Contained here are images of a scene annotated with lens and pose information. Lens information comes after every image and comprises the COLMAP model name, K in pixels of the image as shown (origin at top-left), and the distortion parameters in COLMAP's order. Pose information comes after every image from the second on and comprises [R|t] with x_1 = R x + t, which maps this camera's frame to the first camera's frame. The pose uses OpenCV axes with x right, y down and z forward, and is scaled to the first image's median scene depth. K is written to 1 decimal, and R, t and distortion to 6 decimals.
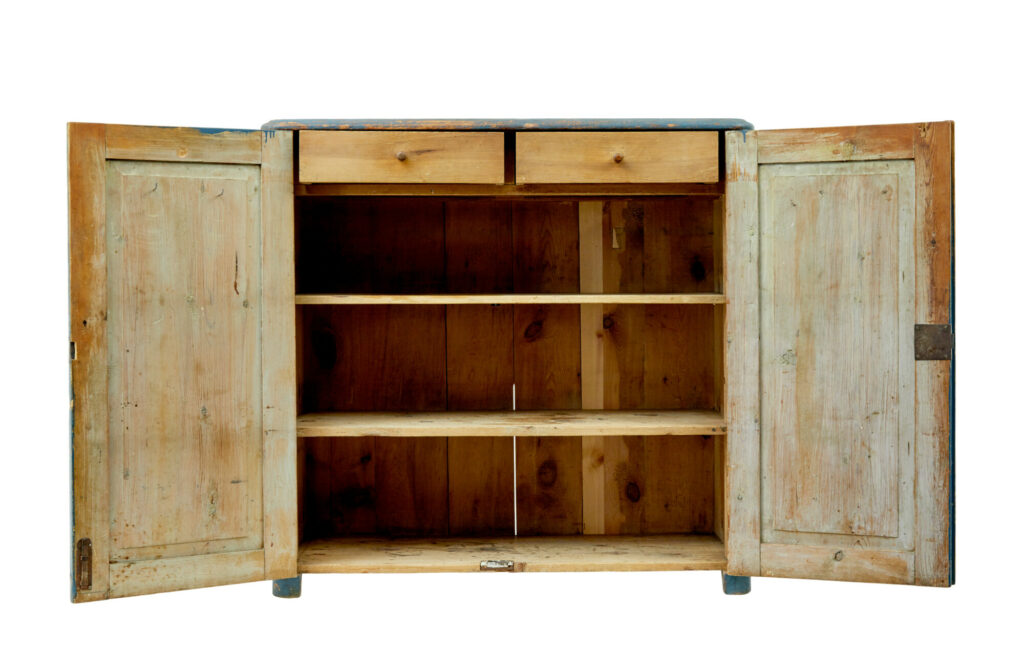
lens RADIAL K [[1537.1, 0, 517.3], [0, 1537.1, 333.8], [0, 0, 1]] dist [-0.070738, 0.000000]
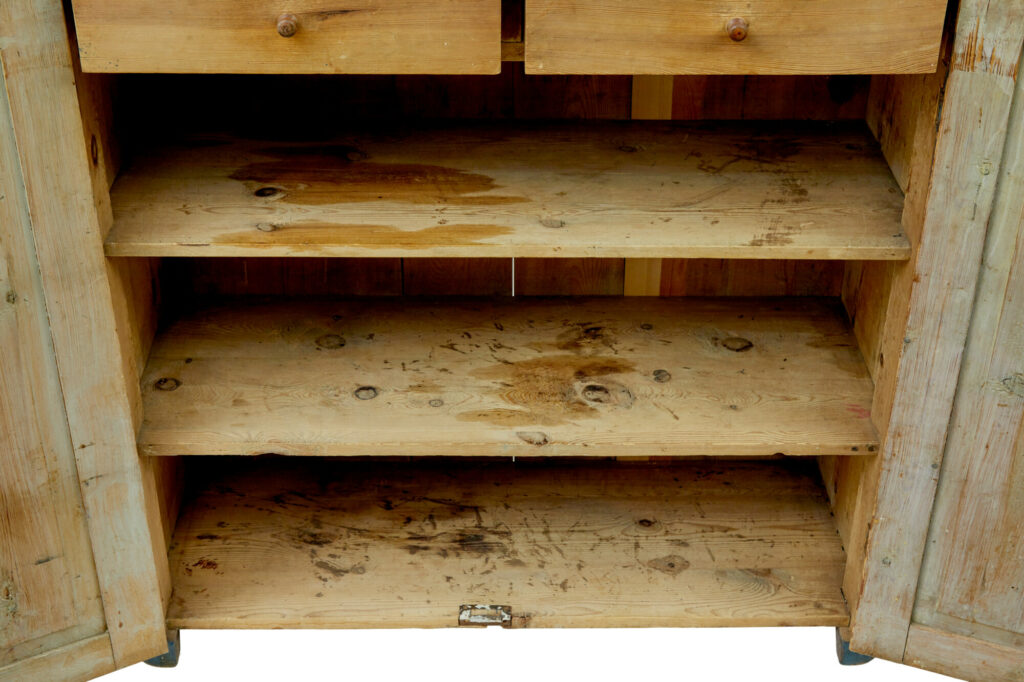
lens RADIAL K [[1459.8, 0, 509.3], [0, 1459.8, 346.7], [0, 0, 1]] dist [-0.040292, 0.000000]
pose [[0.999953, 0.008550, 0.004603, -0.007228], [-0.009704, 0.862395, 0.506144, -0.258457], [0.000358, -0.506164, 0.862437, 0.554125]]
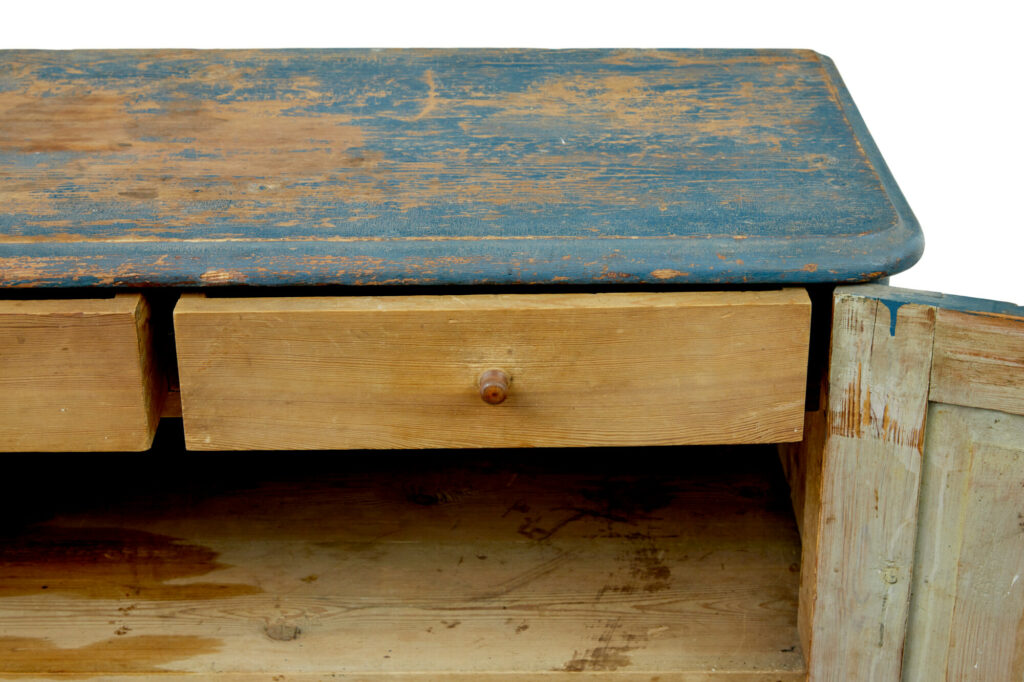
lens RADIAL K [[1805.7, 0, 517.6], [0, 1805.7, 341.7], [0, 0, 1]] dist [-0.043377, 0.000000]
pose [[0.999966, 0.001286, -0.008187, 0.073298], [0.002098, 0.916437, 0.400174, -0.273889], [0.008017, -0.400177, 0.916403, 0.655045]]
